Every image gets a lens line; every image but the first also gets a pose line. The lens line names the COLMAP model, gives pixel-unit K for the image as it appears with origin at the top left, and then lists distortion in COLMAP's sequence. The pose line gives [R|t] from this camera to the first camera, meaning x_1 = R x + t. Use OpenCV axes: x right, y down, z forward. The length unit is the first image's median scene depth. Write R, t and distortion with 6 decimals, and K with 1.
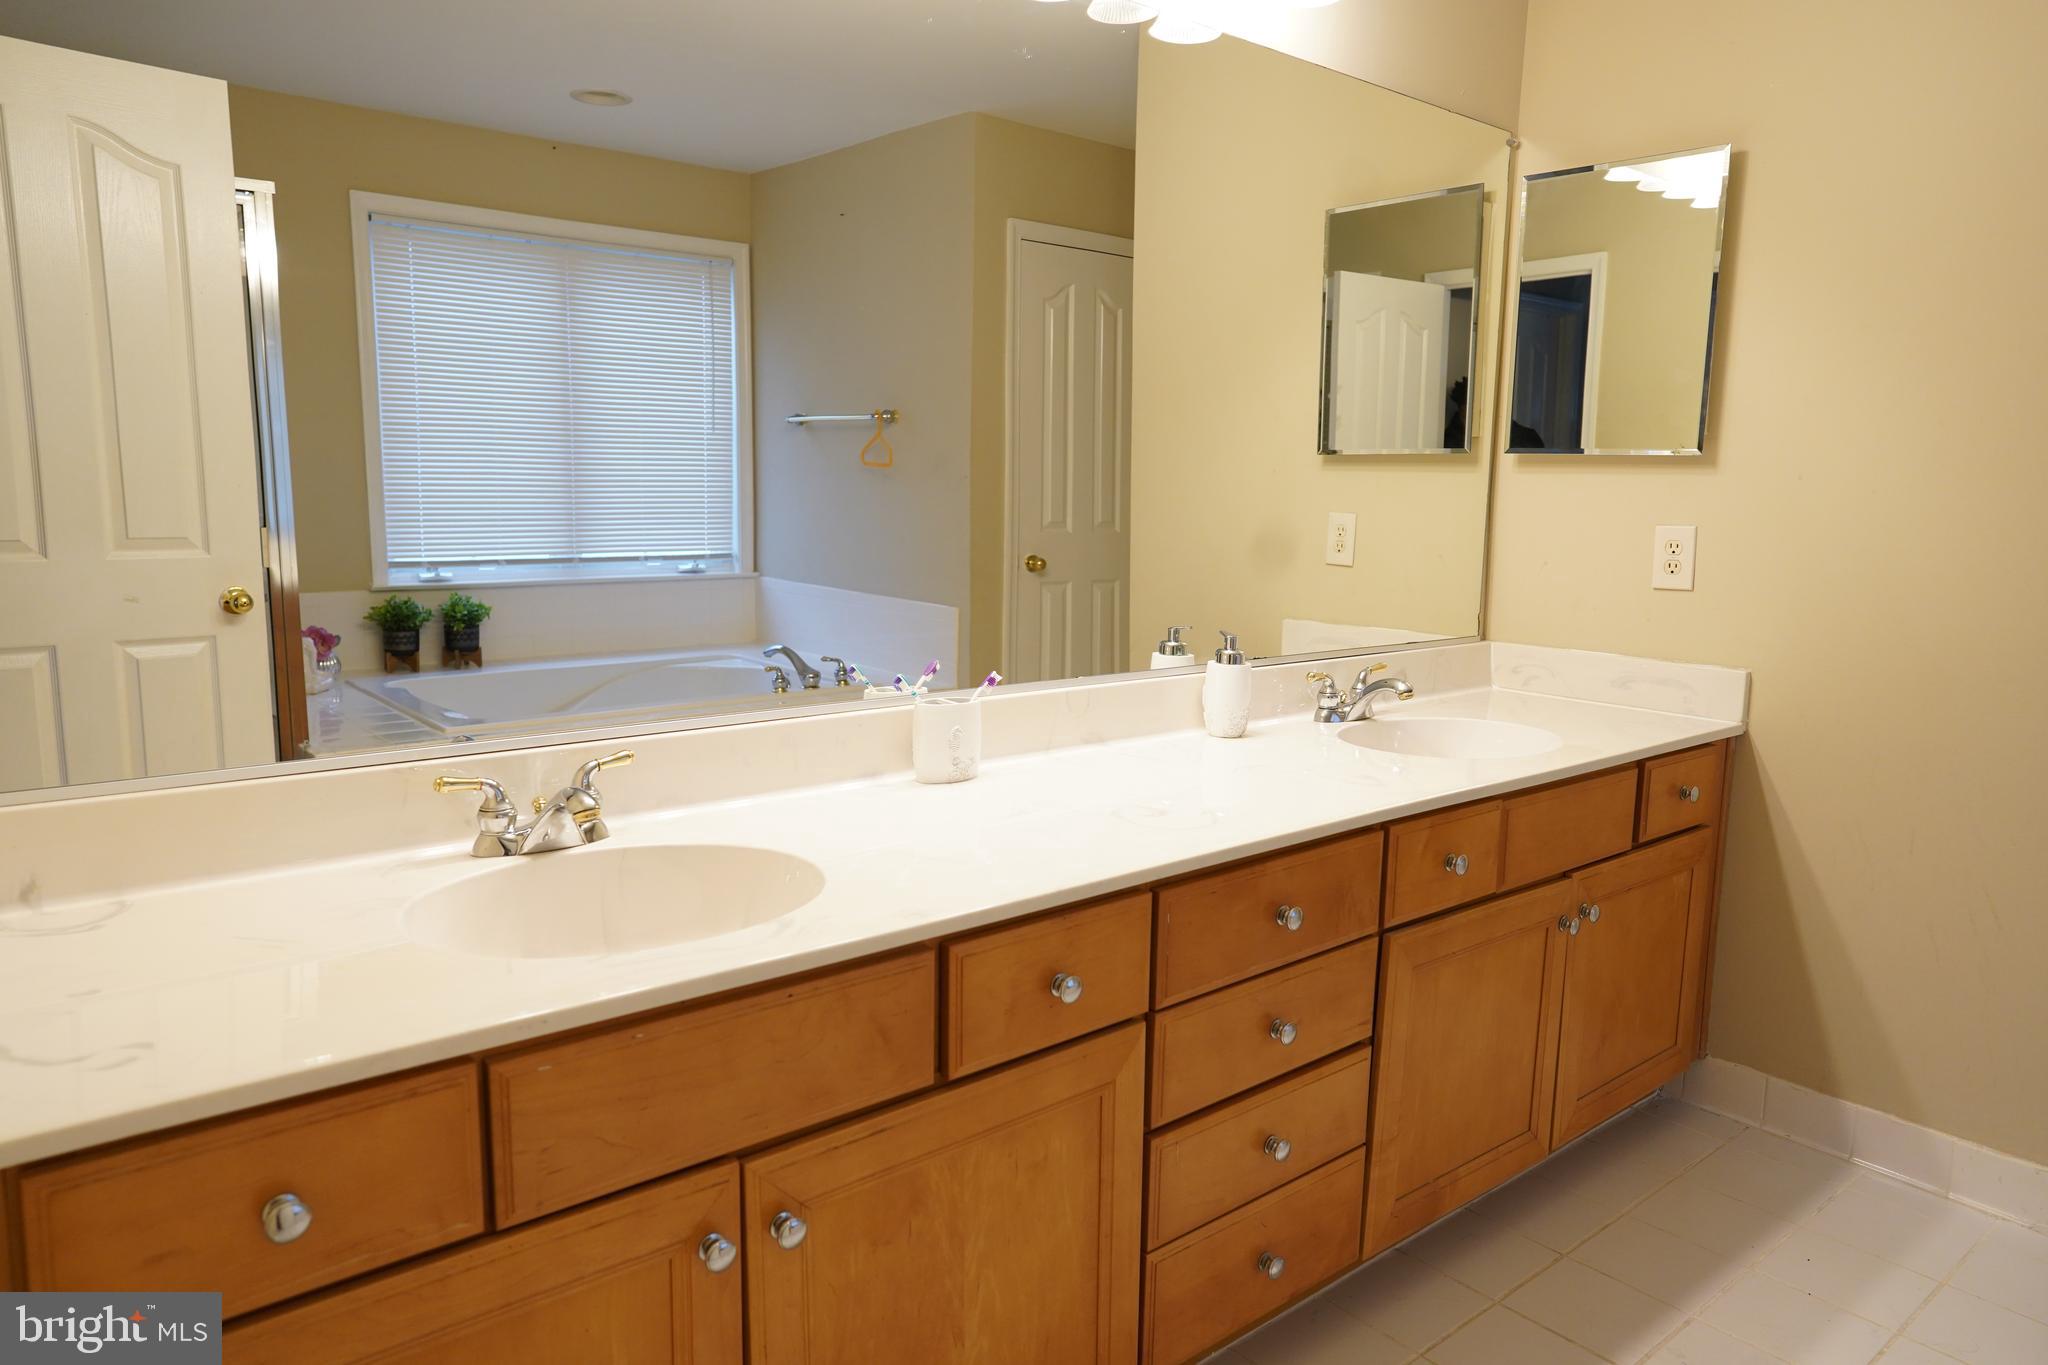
lens RADIAL K [[1363.6, 0, 1014.0], [0, 1363.6, 679.2], [0, 0, 1]] dist [-0.044780, 0.052082]
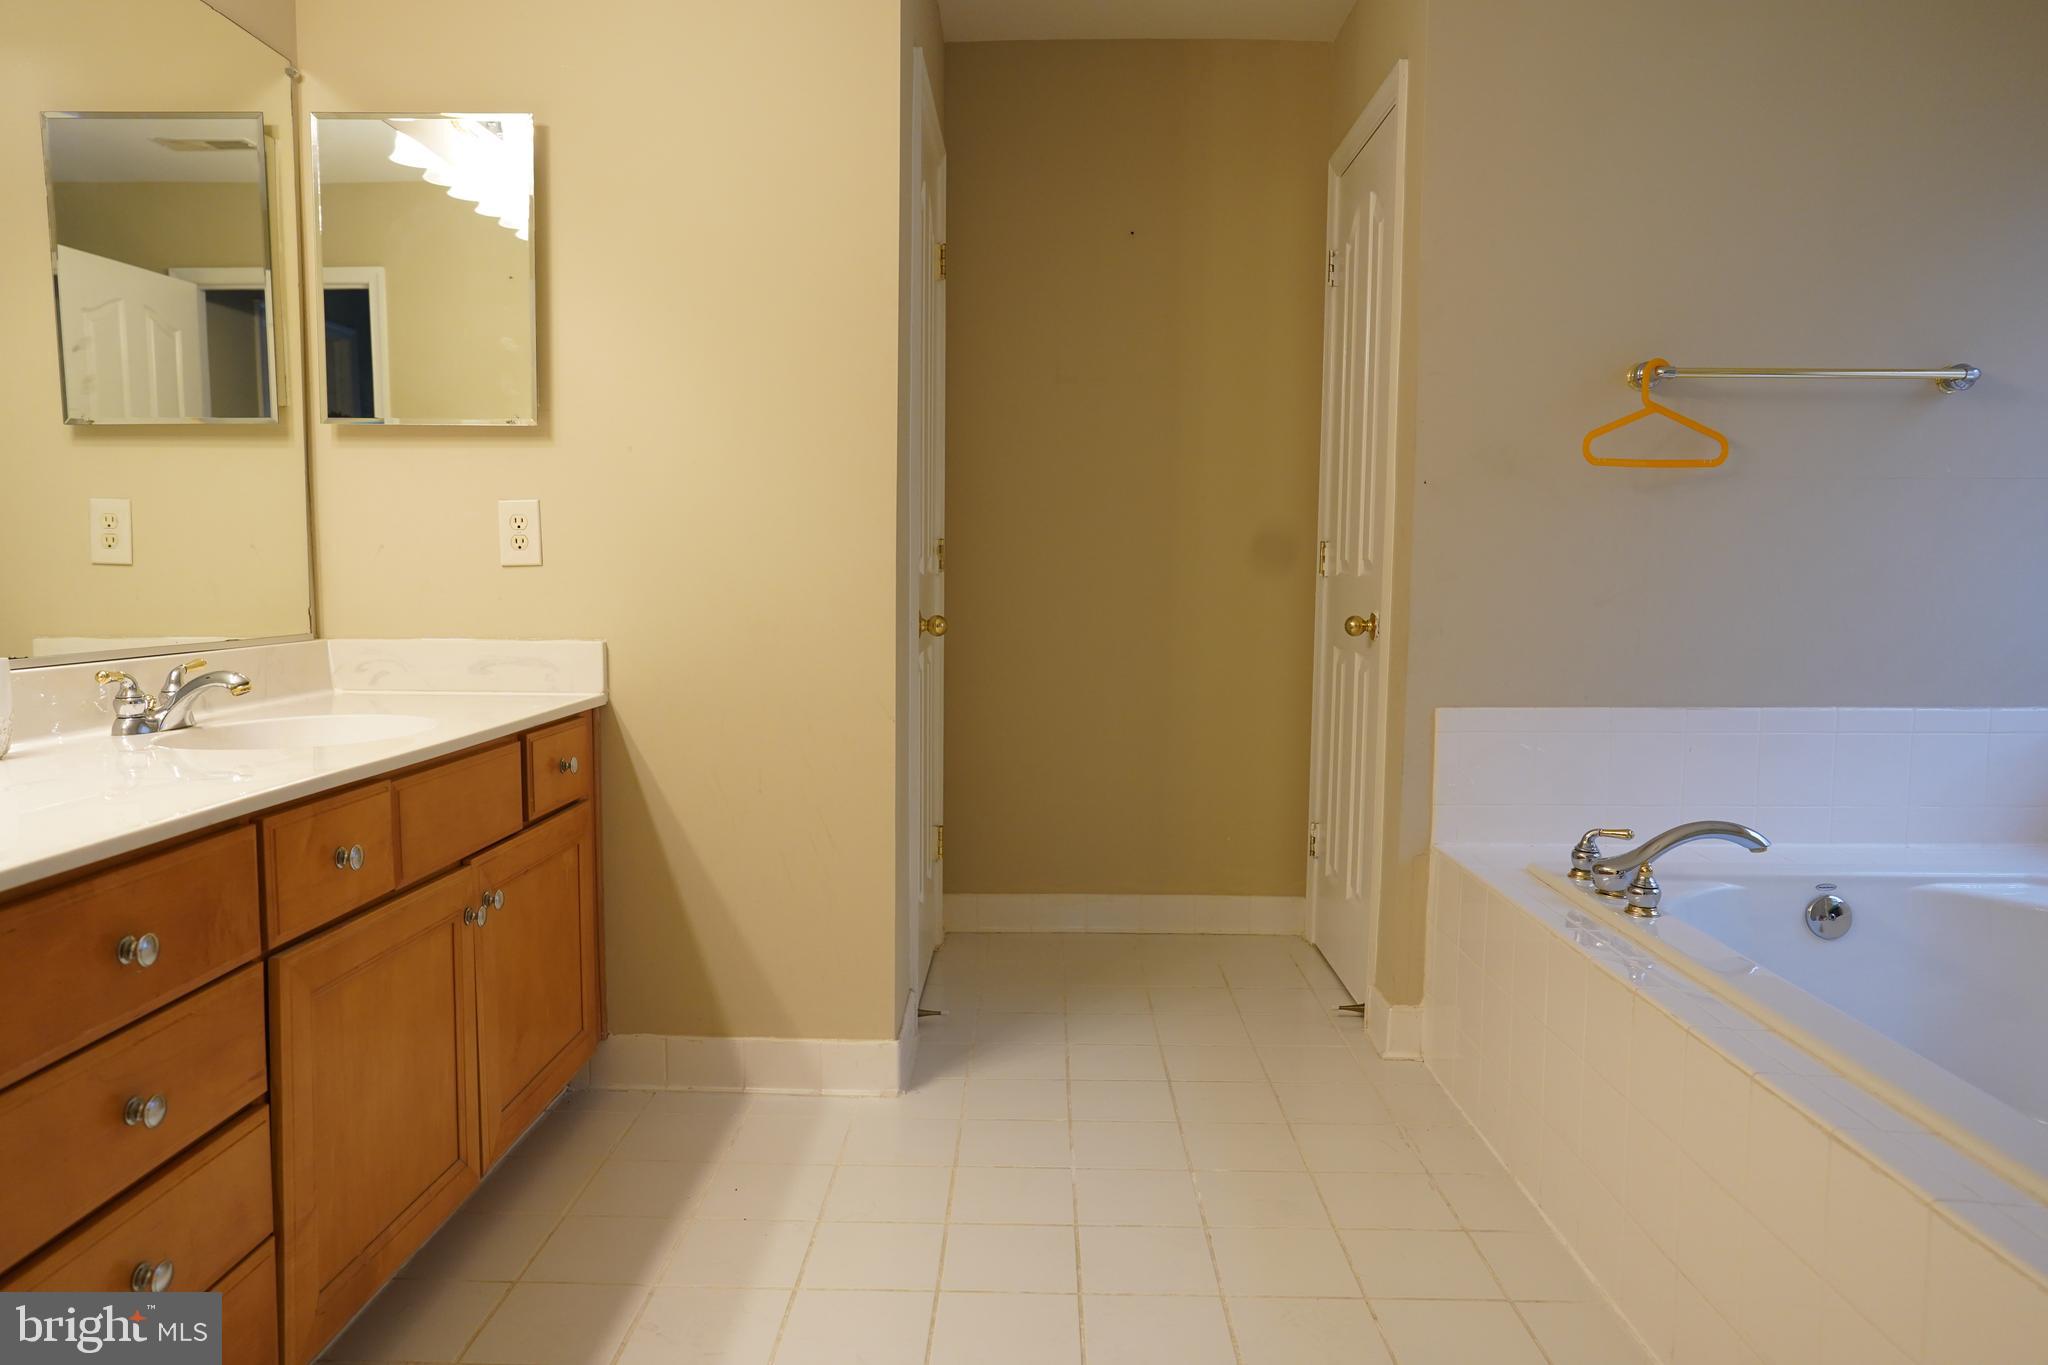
lens RADIAL K [[1363.6, 0, 1023.3], [0, 1363.6, 672.9], [0, 0, 1]] dist [-0.044780, 0.052082]
pose [[0.660074, -0.078760, 0.747061, -0.008499], [0.115147, 0.993344, 0.002985, 0.052534], [-0.742323, 0.084051, 0.664749, 0.102101]]
